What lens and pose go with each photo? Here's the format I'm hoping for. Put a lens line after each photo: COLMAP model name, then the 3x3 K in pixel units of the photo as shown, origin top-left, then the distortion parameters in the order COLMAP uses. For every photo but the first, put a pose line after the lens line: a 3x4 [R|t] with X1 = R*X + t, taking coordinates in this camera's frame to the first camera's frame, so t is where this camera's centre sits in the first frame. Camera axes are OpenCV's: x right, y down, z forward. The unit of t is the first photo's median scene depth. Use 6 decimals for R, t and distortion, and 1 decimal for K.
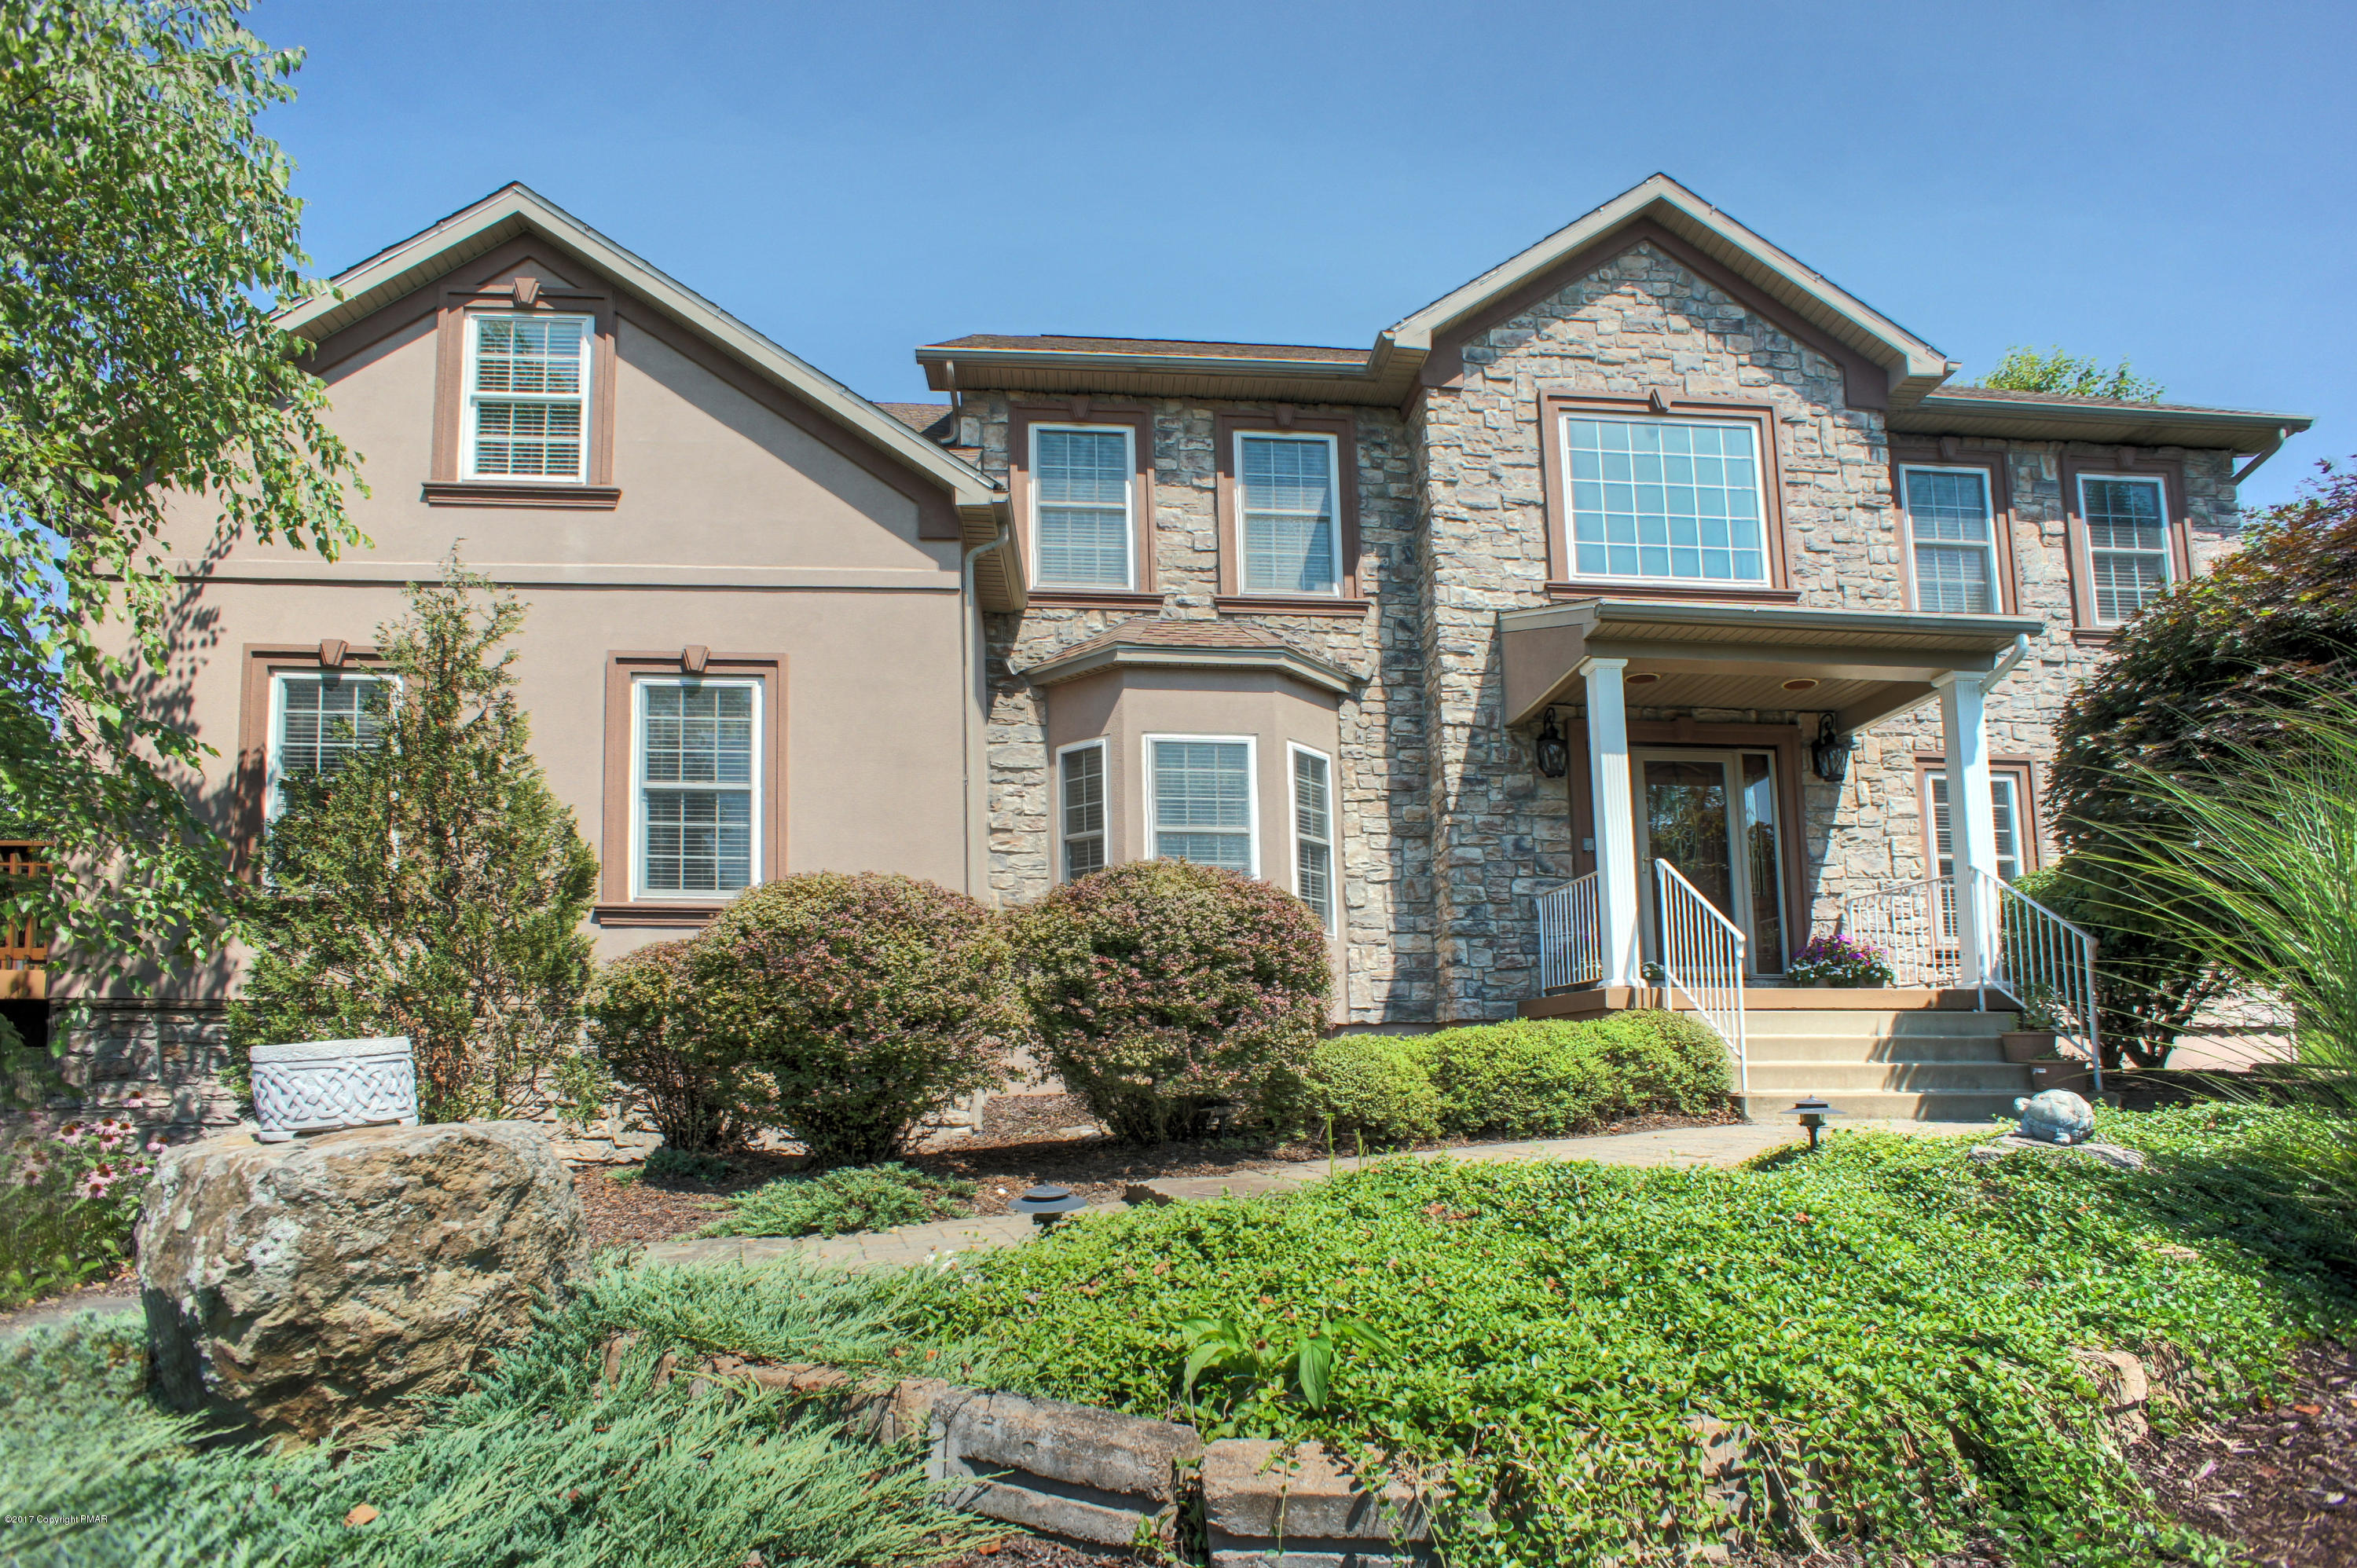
lens RADIAL K [[1357.6, 0, 1178.5], [0, 1357.6, 784.0], [0, 0, 1]] dist [-0.090427, 0.065401]
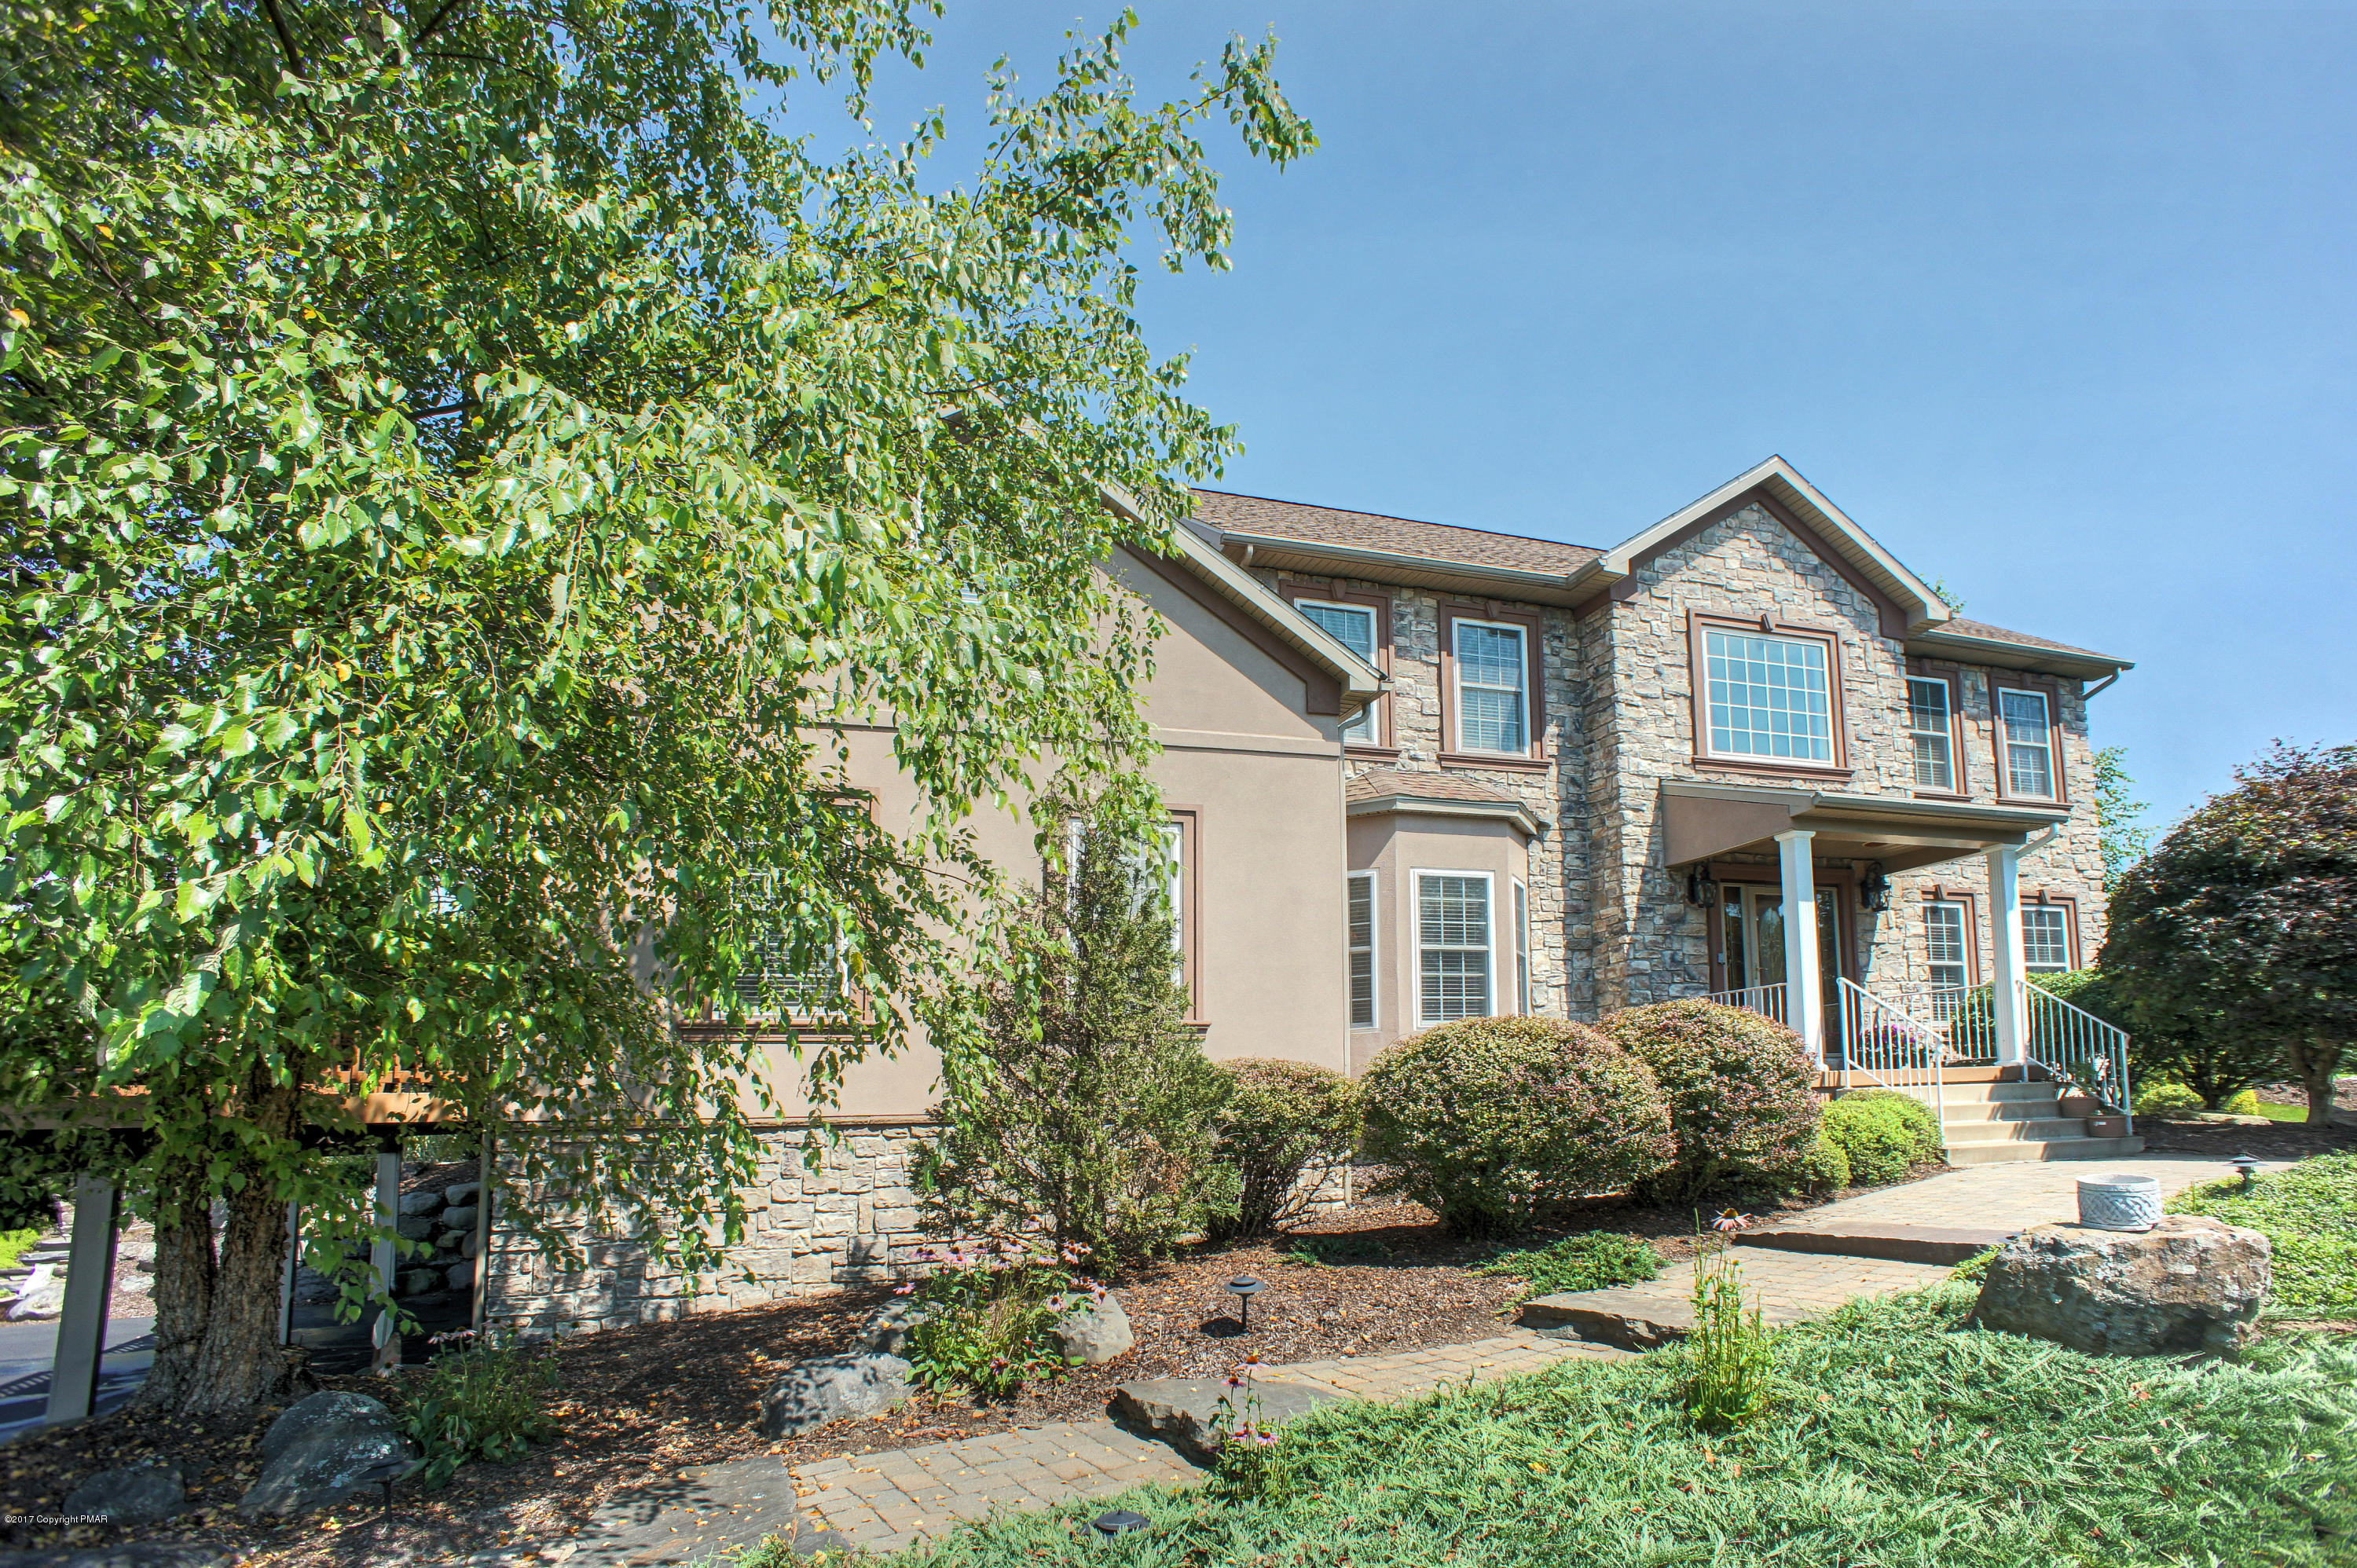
lens RADIAL K [[1357.6, 0, 1178.5], [0, 1357.6, 784.0], [0, 0, 1]] dist [-0.090427, 0.065401]
pose [[0.961771, 0.033547, 0.271791, -0.557799], [-0.024613, 0.999041, -0.036214, -0.063541], [-0.272746, 0.028140, 0.961675, -0.115581]]
